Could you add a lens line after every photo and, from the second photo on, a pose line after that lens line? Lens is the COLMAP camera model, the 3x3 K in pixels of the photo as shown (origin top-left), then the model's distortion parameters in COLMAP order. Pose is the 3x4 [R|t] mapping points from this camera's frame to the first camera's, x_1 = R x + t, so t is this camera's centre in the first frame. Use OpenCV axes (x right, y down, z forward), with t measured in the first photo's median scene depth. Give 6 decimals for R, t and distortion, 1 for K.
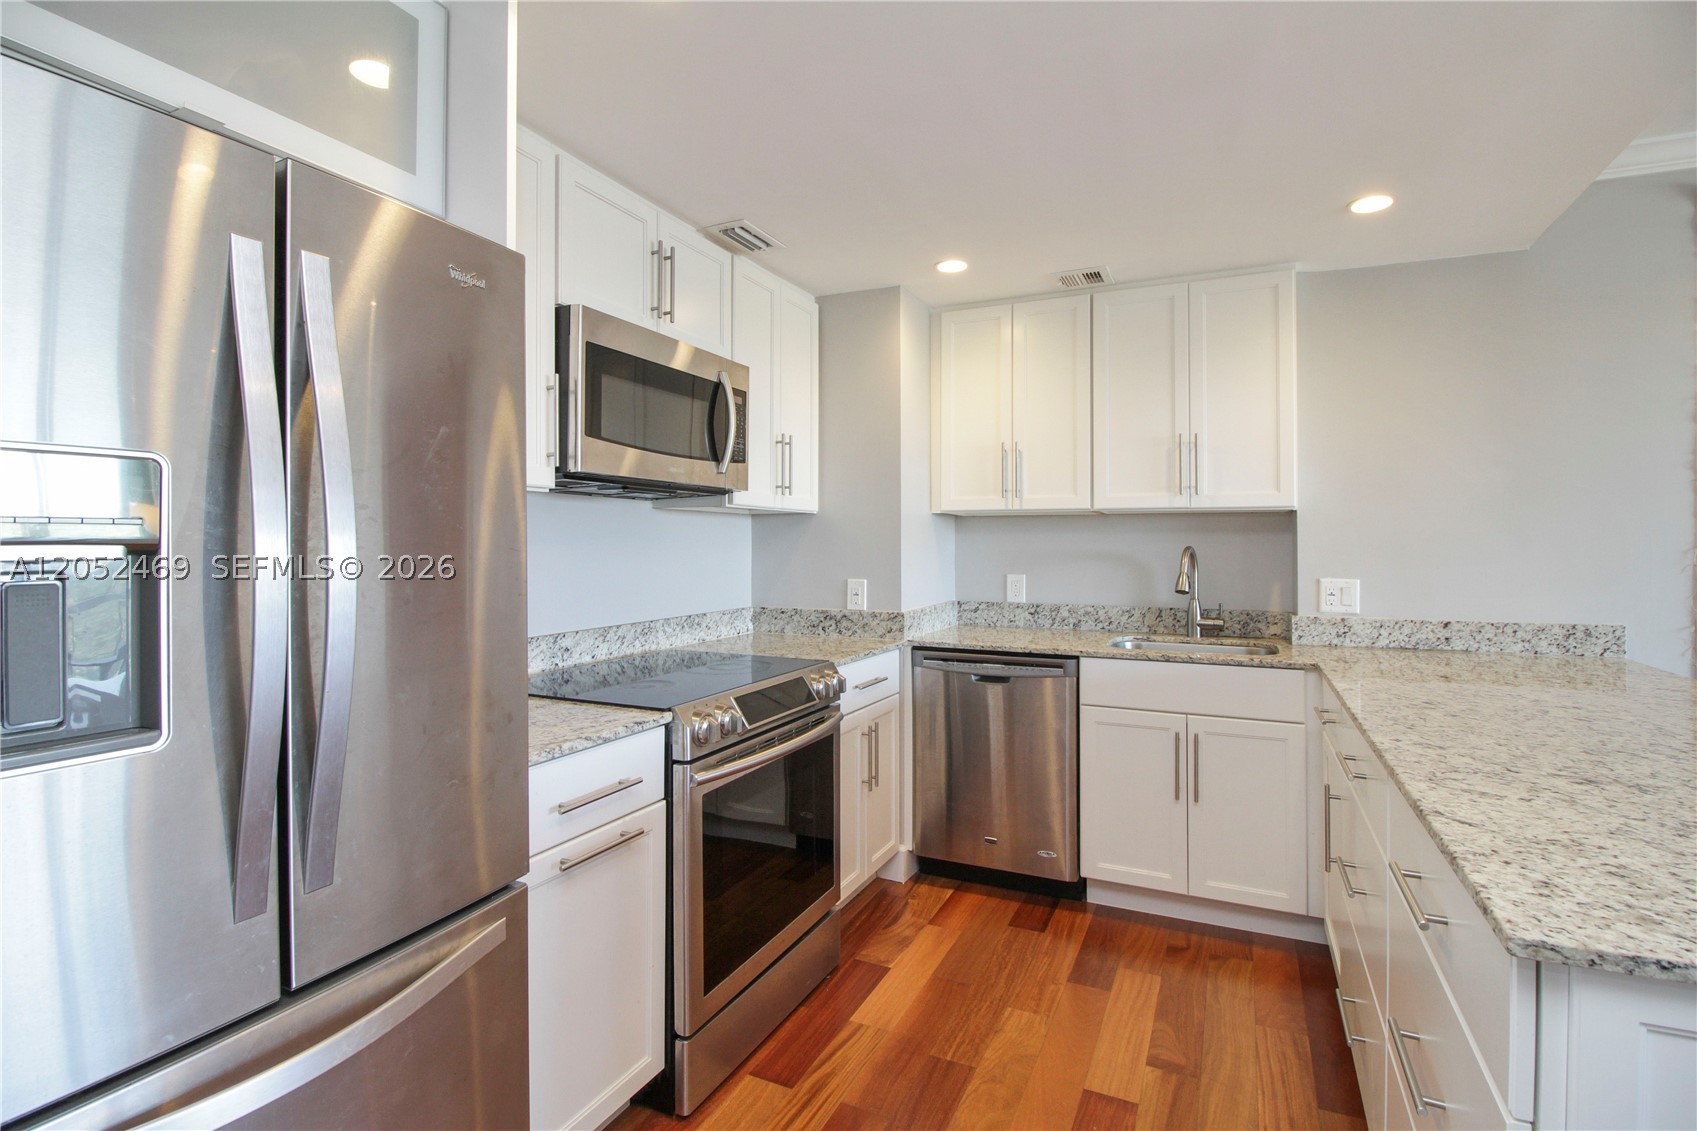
lens RADIAL K [[811.6, 0, 855.6], [0, 811.6, 547.3], [0, 0, 1]] dist [-0.001173, -0.000711]
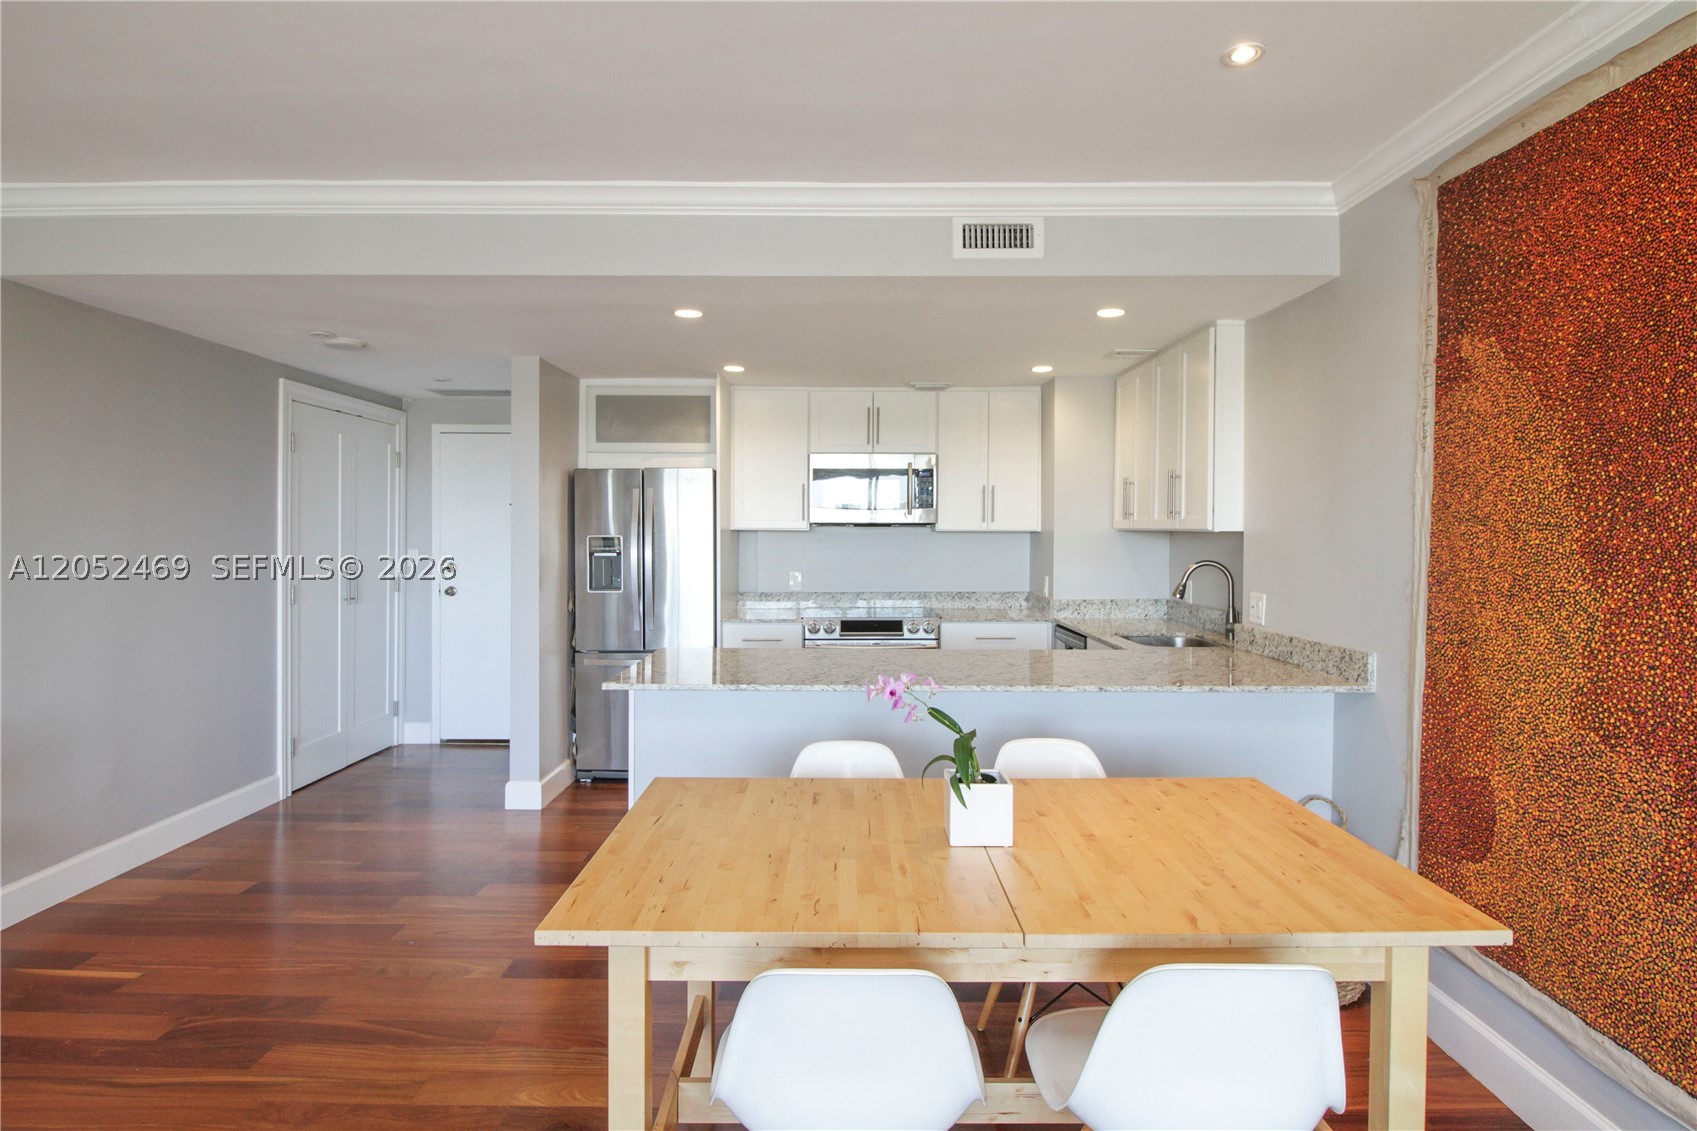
lens RADIAL K [[900.0, 0, 839.3], [0, 900.0, 594.1], [0, 0, 1]] dist [0.002023, -0.009847]
pose [[0.418214, 0.063151, -0.906151, 1.475737], [-0.006292, 0.997758, 0.066631, -0.039305], [0.908327, -0.022165, 0.417673, -0.046811]]
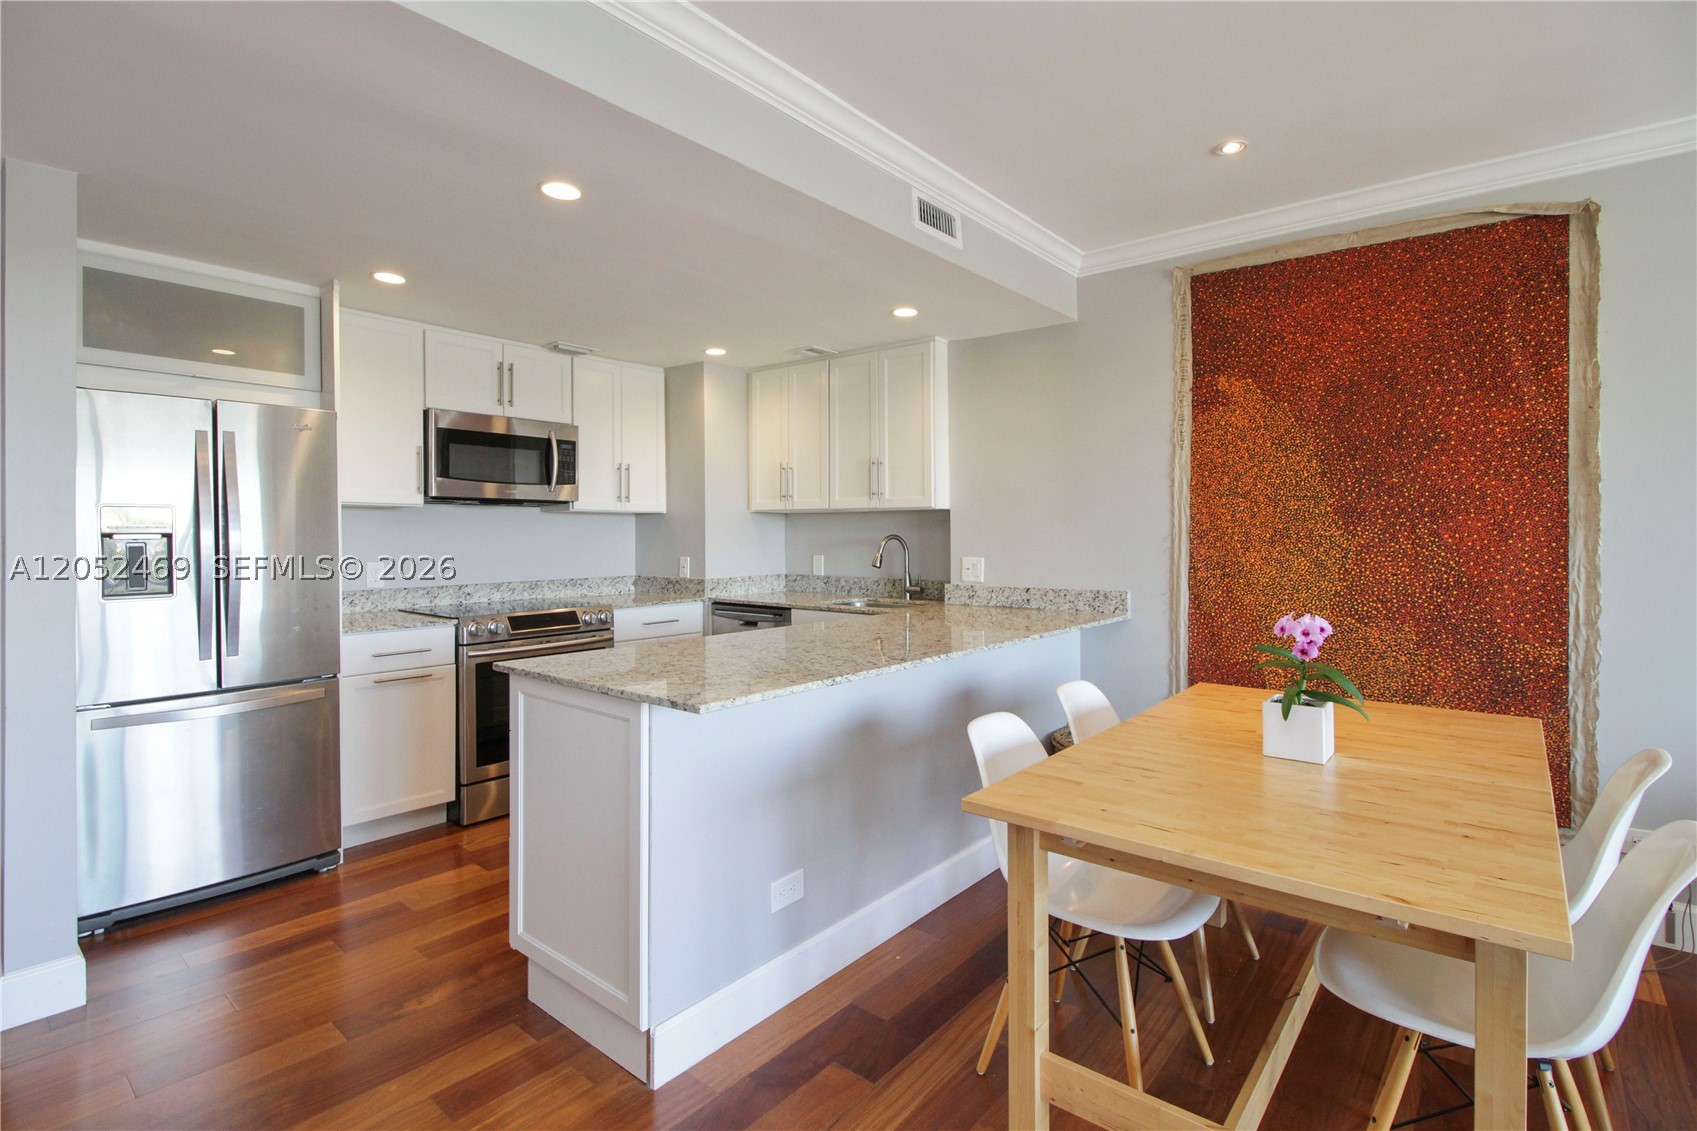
lens RADIAL K [[811.6, 0, 855.6], [0, 811.6, 547.3], [0, 0, 1]] dist [-0.001173, -0.000711]
pose [[0.969646, 0.002167, -0.244505, 0.739997], [0.000915, 0.999922, 0.012488, 0.002922], [0.244512, -0.012332, 0.969568, -0.416628]]
